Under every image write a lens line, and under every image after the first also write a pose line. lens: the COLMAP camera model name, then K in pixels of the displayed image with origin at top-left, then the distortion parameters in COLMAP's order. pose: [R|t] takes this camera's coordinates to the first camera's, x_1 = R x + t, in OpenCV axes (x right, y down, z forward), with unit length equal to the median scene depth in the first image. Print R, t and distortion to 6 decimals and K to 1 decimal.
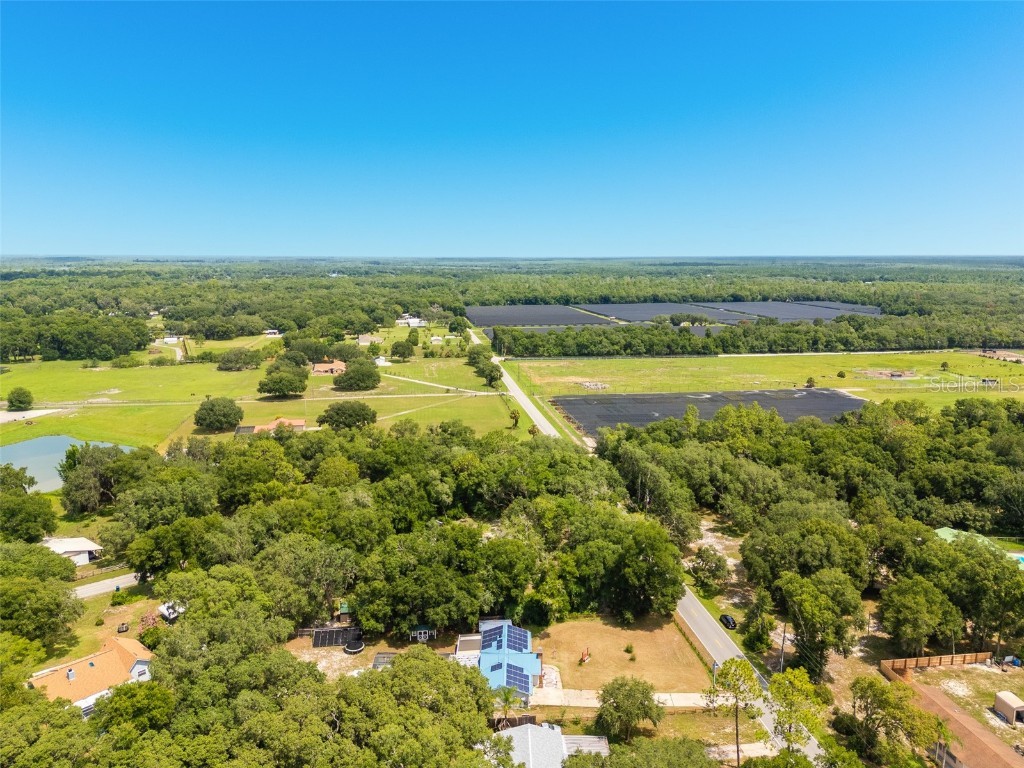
lens RADIAL K [[753.6, 0, 517.6], [0, 753.6, 384.9], [0, 0, 1]] dist [0.076789, -0.063449]
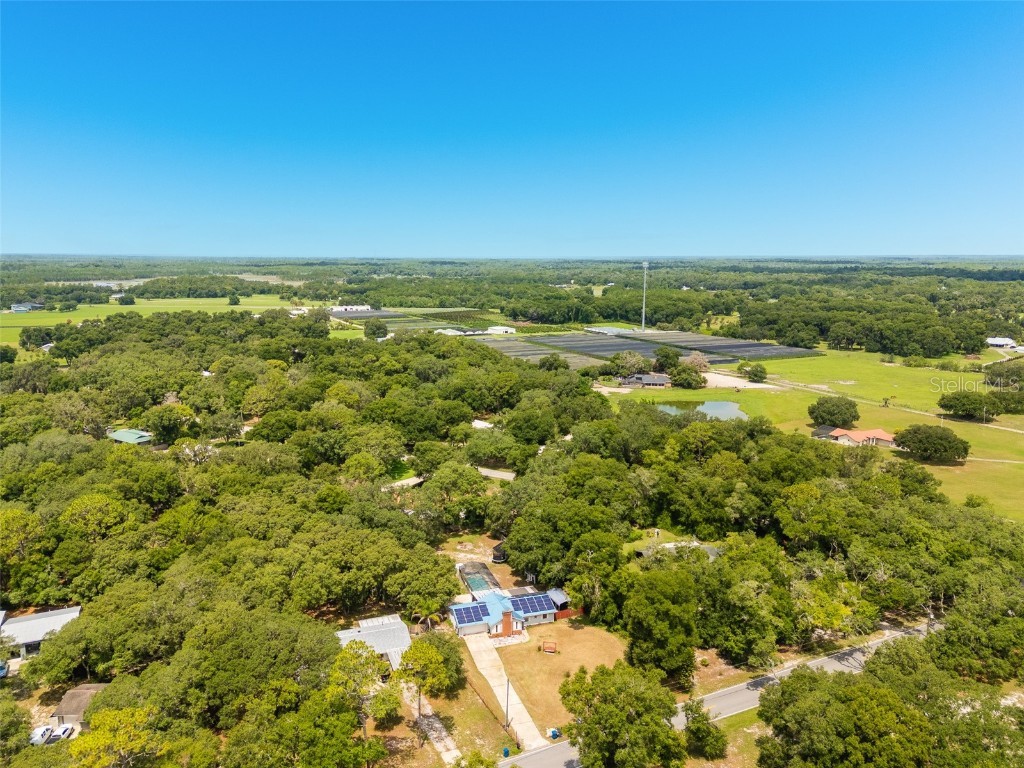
lens RADIAL K [[753.6, 0, 507.1], [0, 753.6, 387.1], [0, 0, 1]] dist [0.076789, -0.063449]
pose [[0.307021, 0.159025, -0.938323, 0.982377], [-0.157171, 0.980875, 0.114809, -0.096008], [0.938635, 0.112229, 0.326143, 0.578415]]
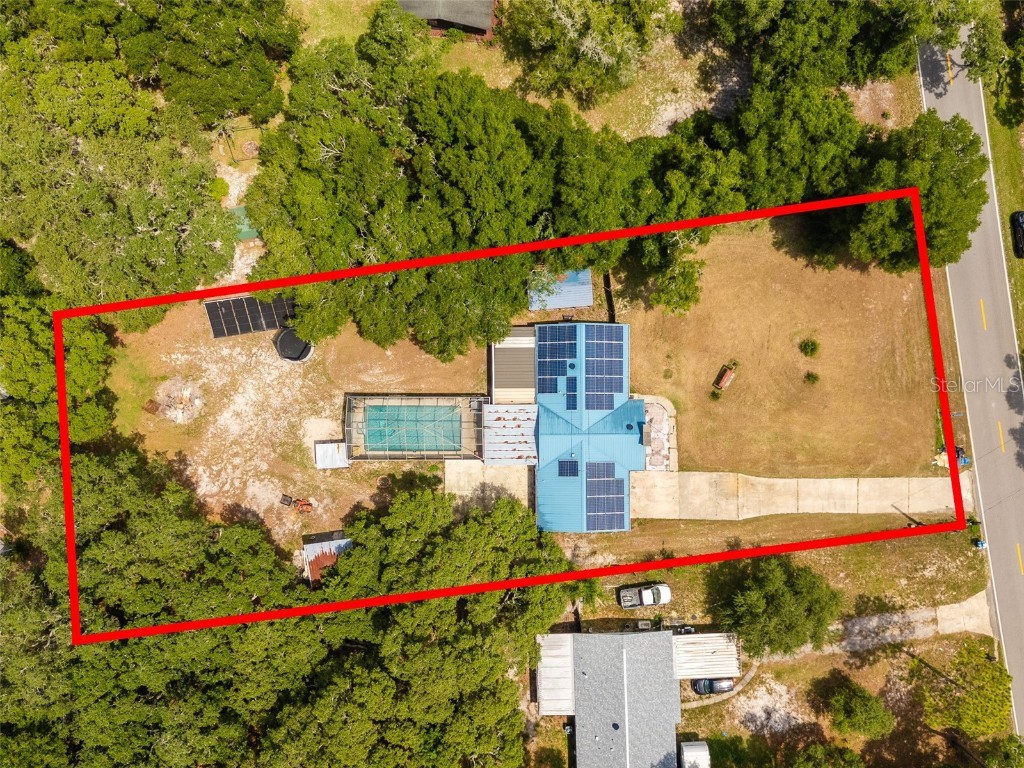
lens RADIAL K [[753.6, 0, 541.7], [0, 753.6, 424.5], [0, 0, 1]] dist [0.076789, -0.063449]
pose [[0.999943, -0.003698, 0.009973, -0.049905], [-0.009251, 0.160303, 0.987025, -0.175455], [-0.005249, -0.987061, 0.160260, 0.887925]]
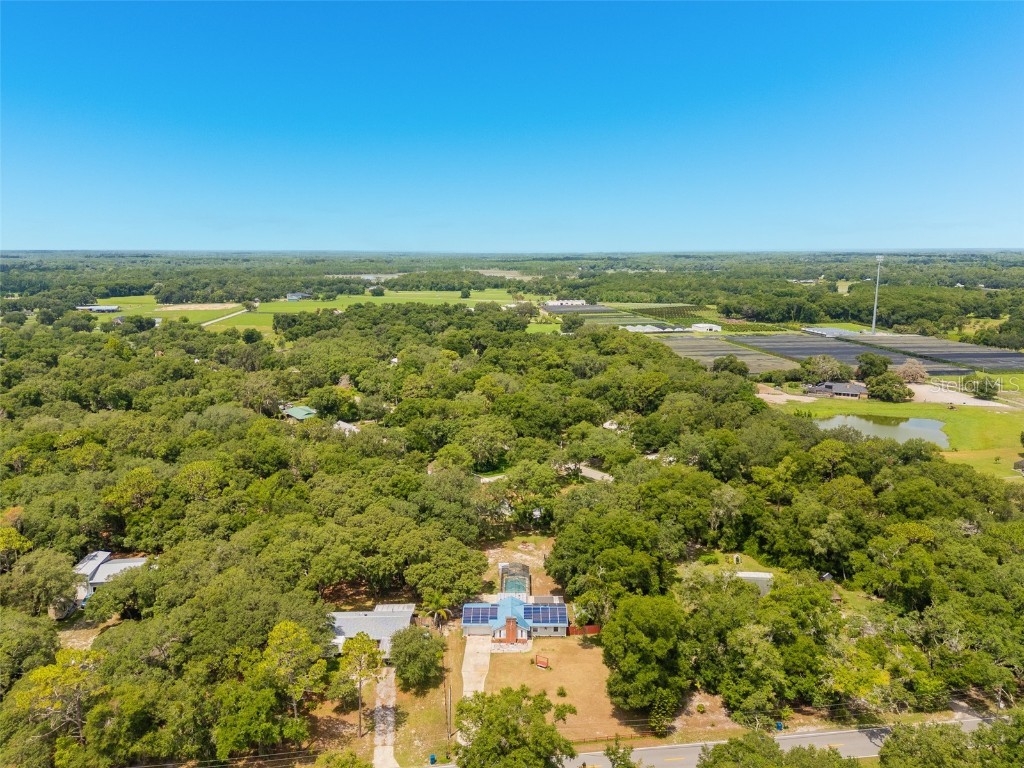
lens RADIAL K [[753.6, 0, 505.8], [0, 753.6, 387.6], [0, 0, 1]] dist [0.076789, -0.063449]
pose [[-0.015817, 0.174615, -0.984510, 0.996609], [-0.164620, 0.970742, 0.174818, -0.149306], [0.986230, 0.164835, 0.013390, 0.890171]]
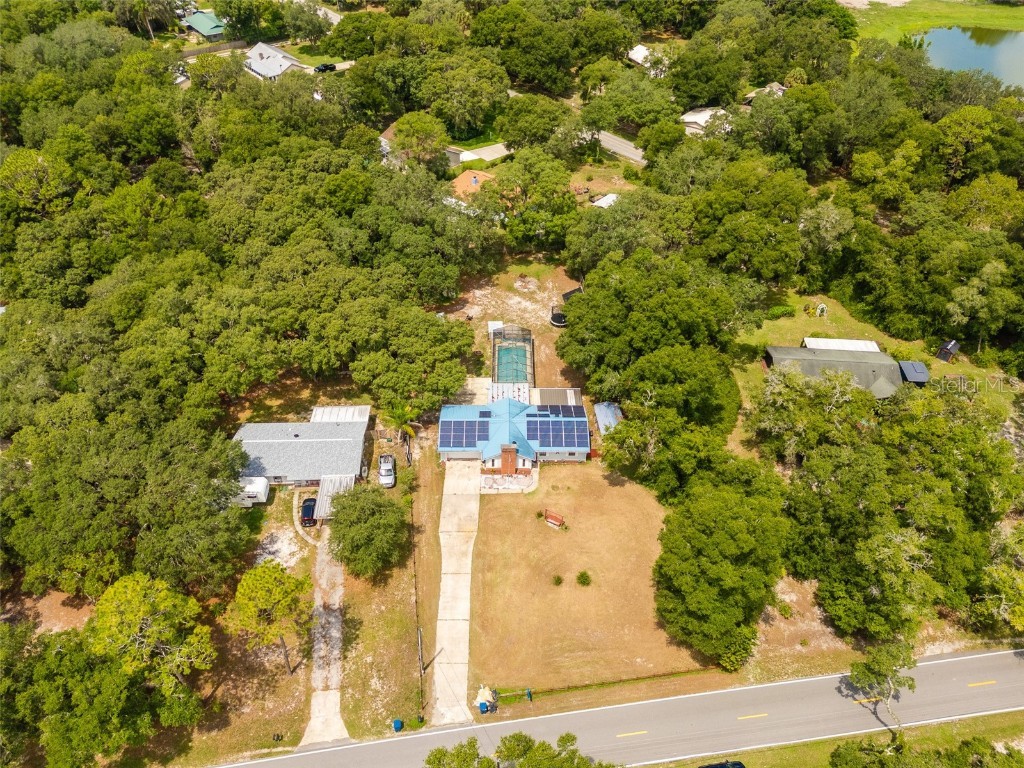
lens RADIAL K [[753.6, 0, 509.5], [0, 753.6, 385.0], [0, 0, 1]] dist [0.076789, -0.063449]
pose [[0.007385, 0.644636, -0.764454, 0.532747], [-0.177478, 0.753183, 0.633417, -0.155818], [0.984097, 0.130996, 0.119971, 0.871017]]
